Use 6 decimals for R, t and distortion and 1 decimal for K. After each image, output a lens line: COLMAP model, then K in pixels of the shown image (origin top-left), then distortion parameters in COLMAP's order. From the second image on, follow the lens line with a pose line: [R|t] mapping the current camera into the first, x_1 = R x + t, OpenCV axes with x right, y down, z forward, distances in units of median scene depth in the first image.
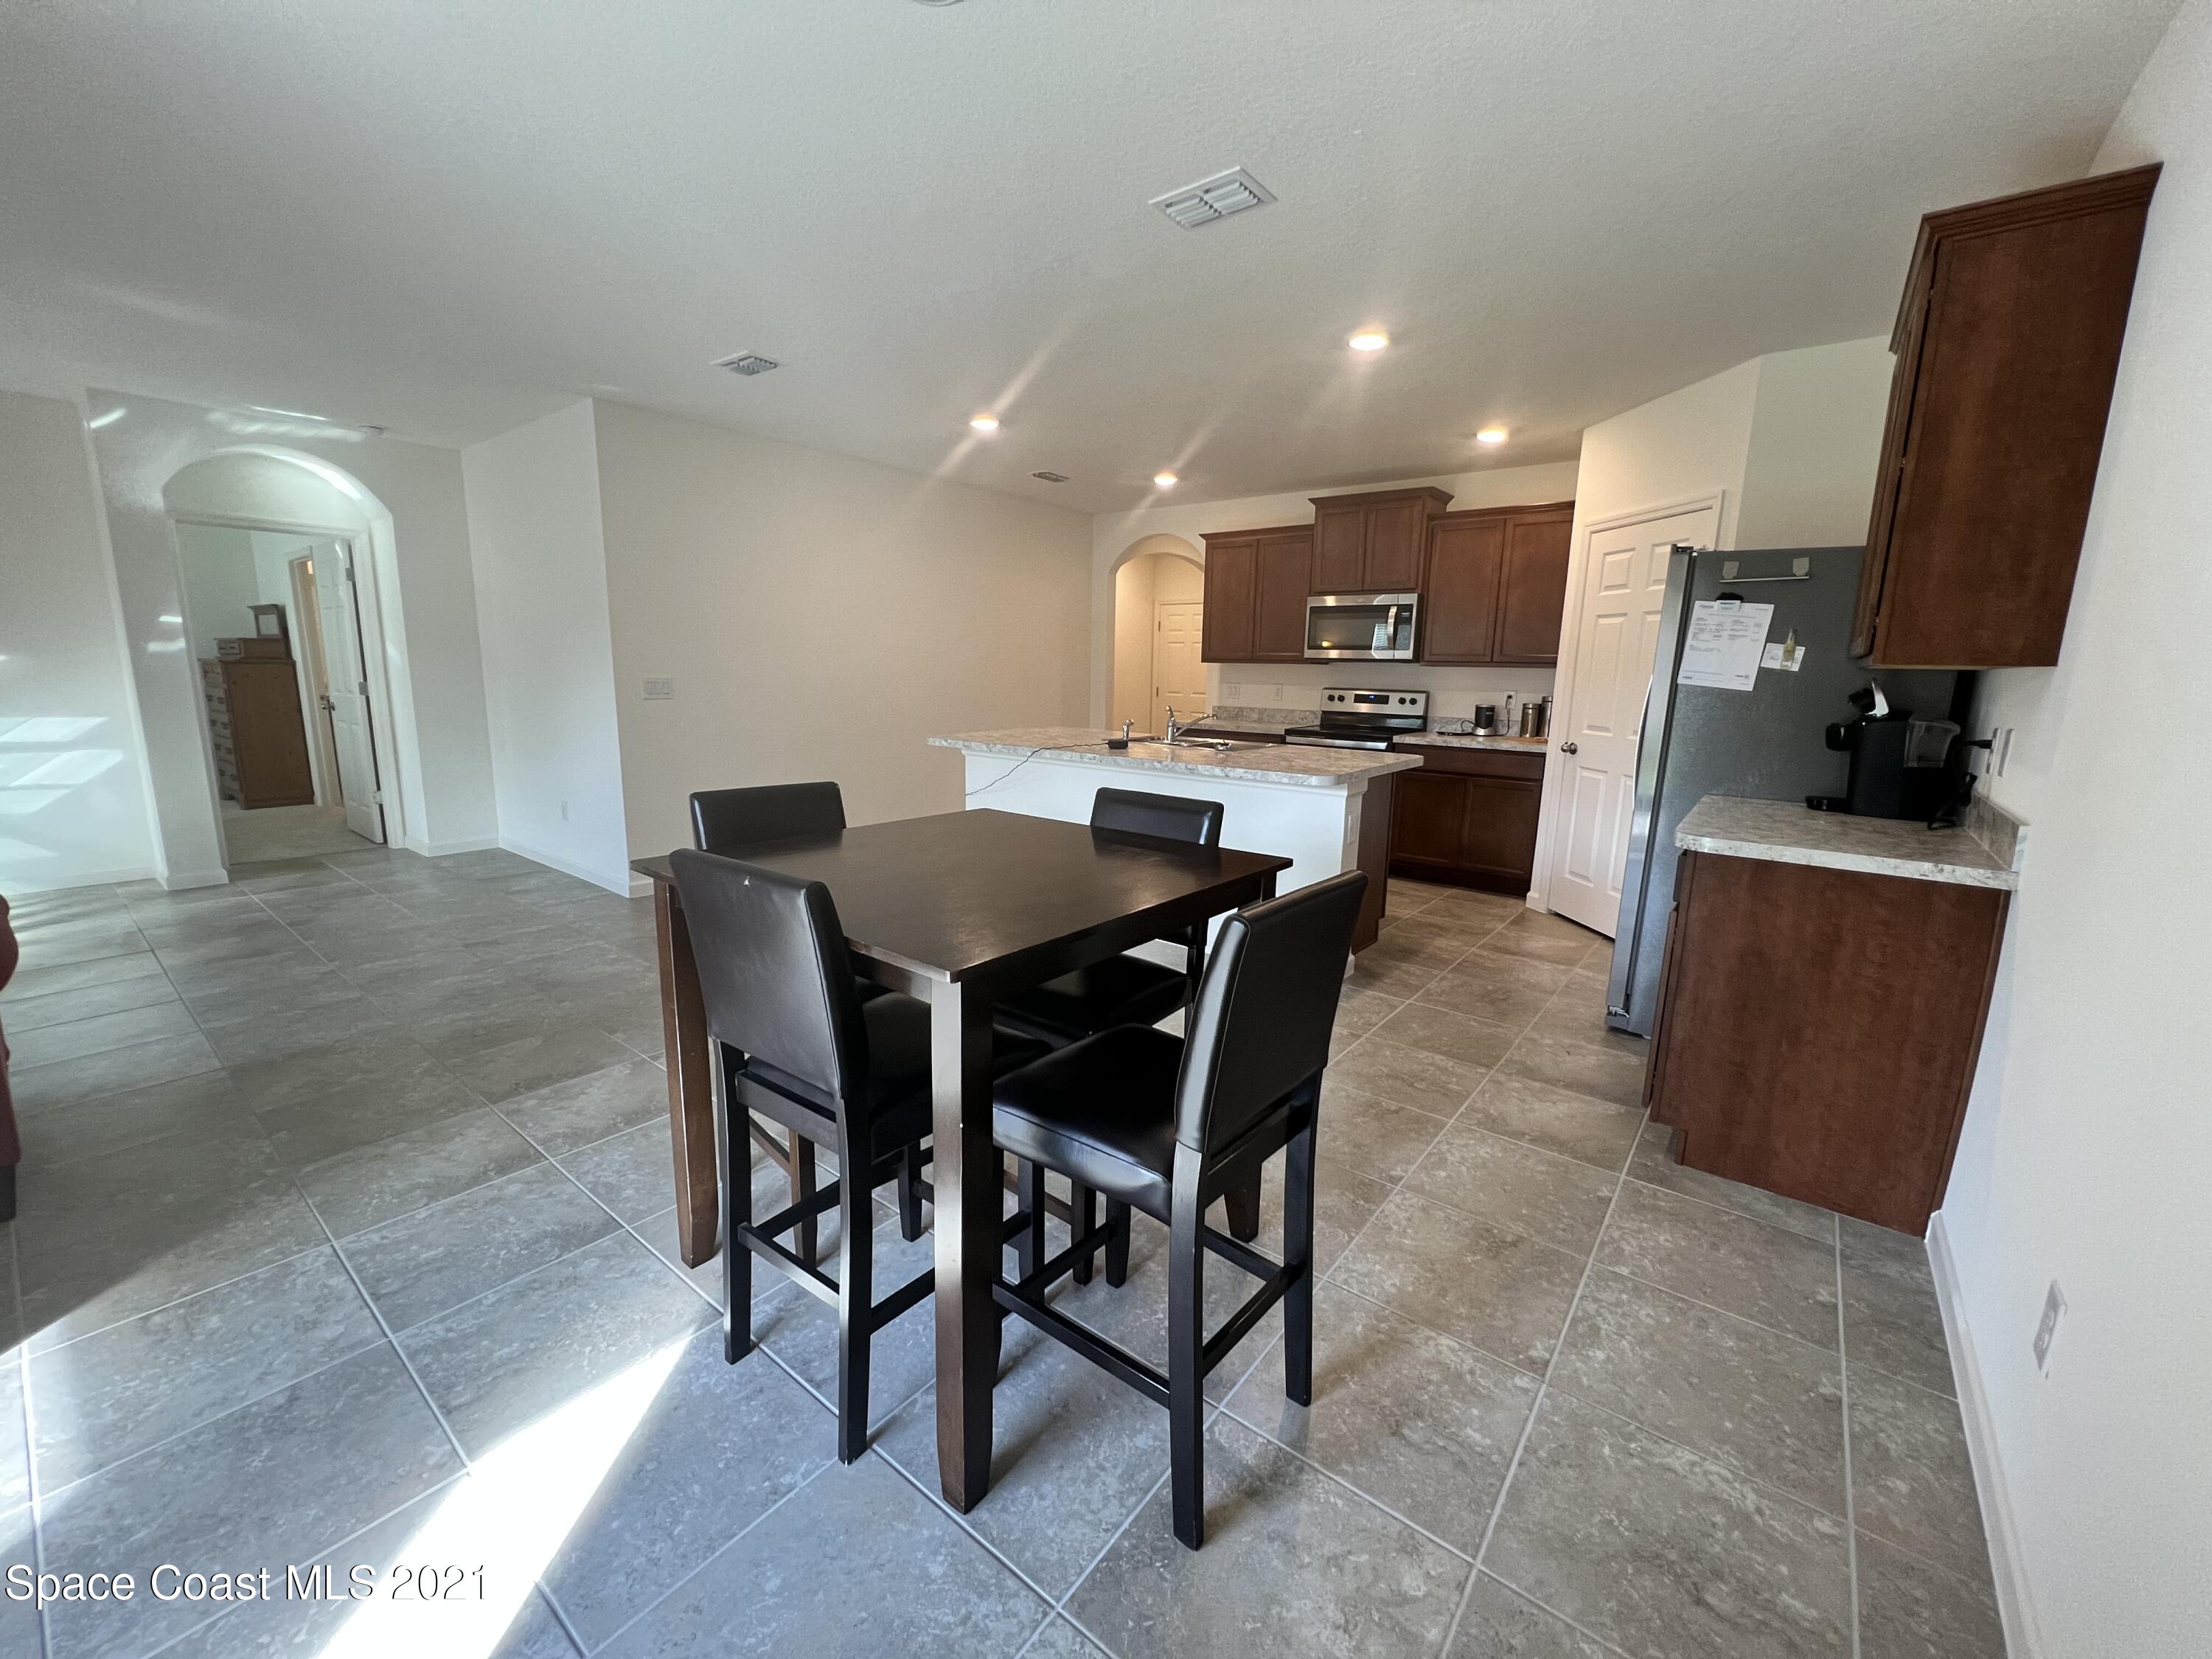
lens RADIAL K [[883.7, 0, 1106.0], [0, 883.7, 829.5], [0, 0, 1]] dist [0.002060, 0.000429]
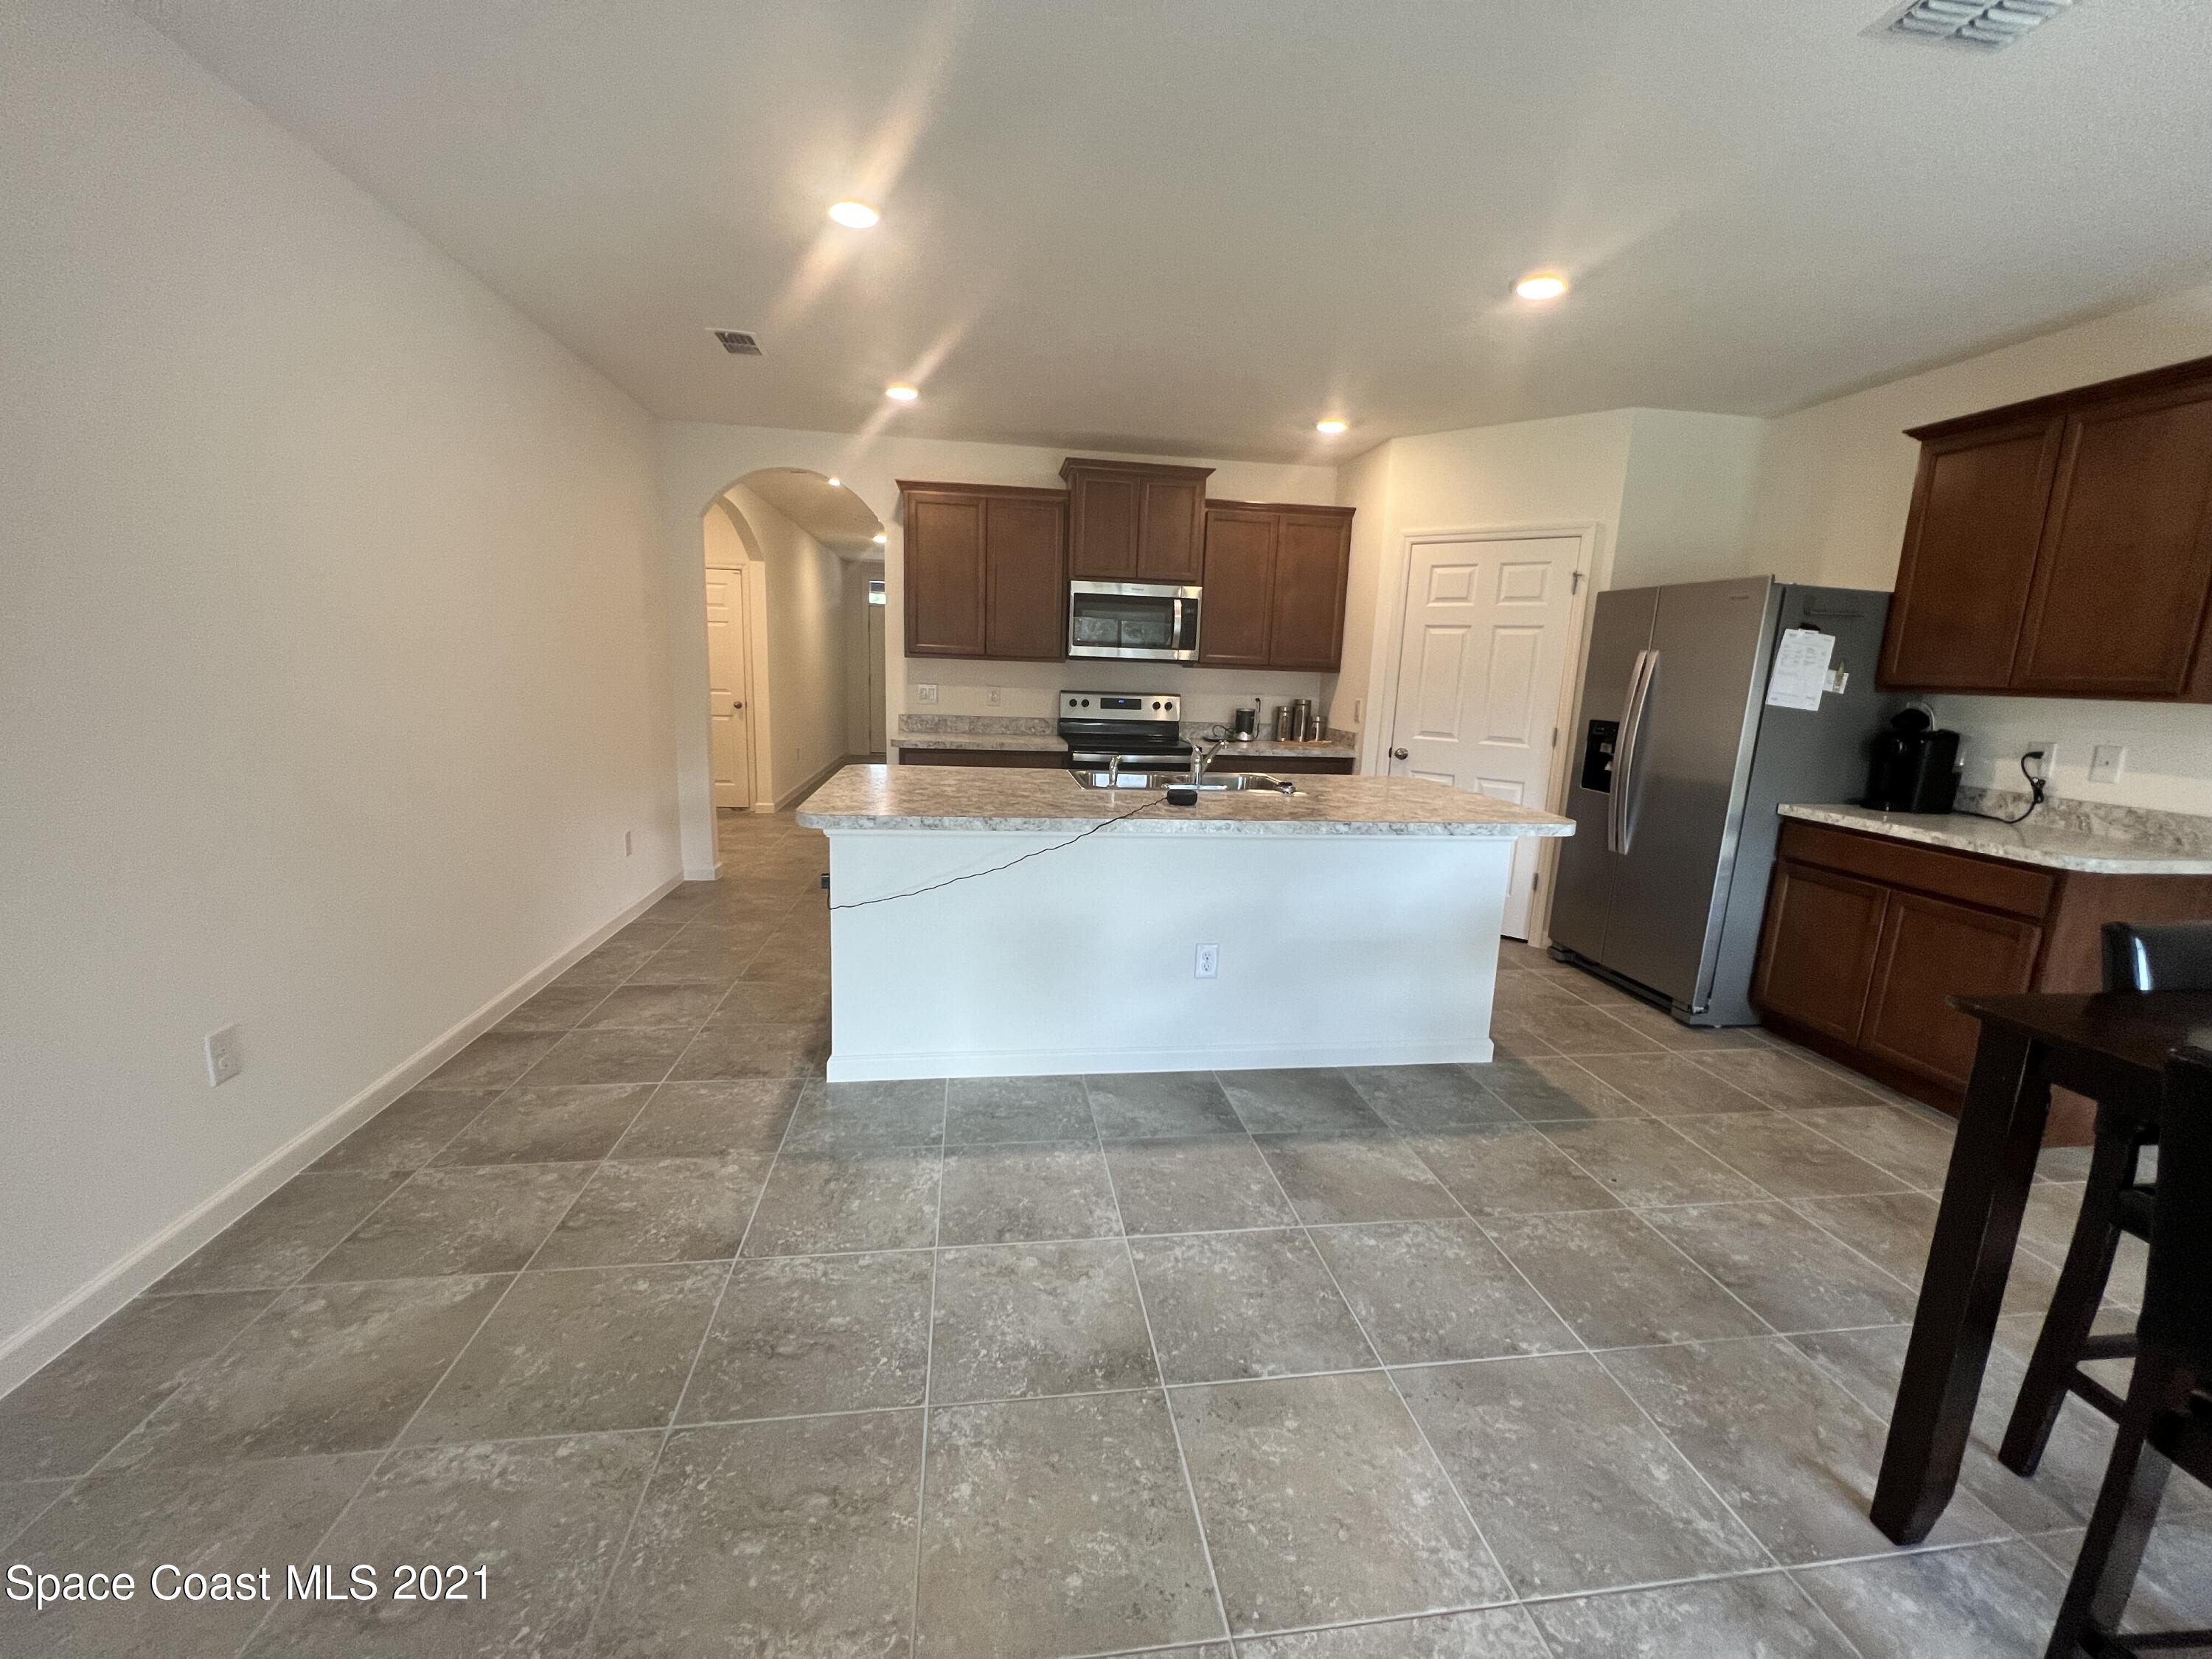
lens RADIAL K [[890.5, 0, 1099.0], [0, 890.5, 825.3], [0, 0, 1]] dist [0.001291, 0.000304]
pose [[0.694593, -0.124362, 0.708572, -0.423021], [0.110719, 0.991690, 0.065518, -0.106440], [-0.710832, 0.032944, 0.702590, 0.483386]]
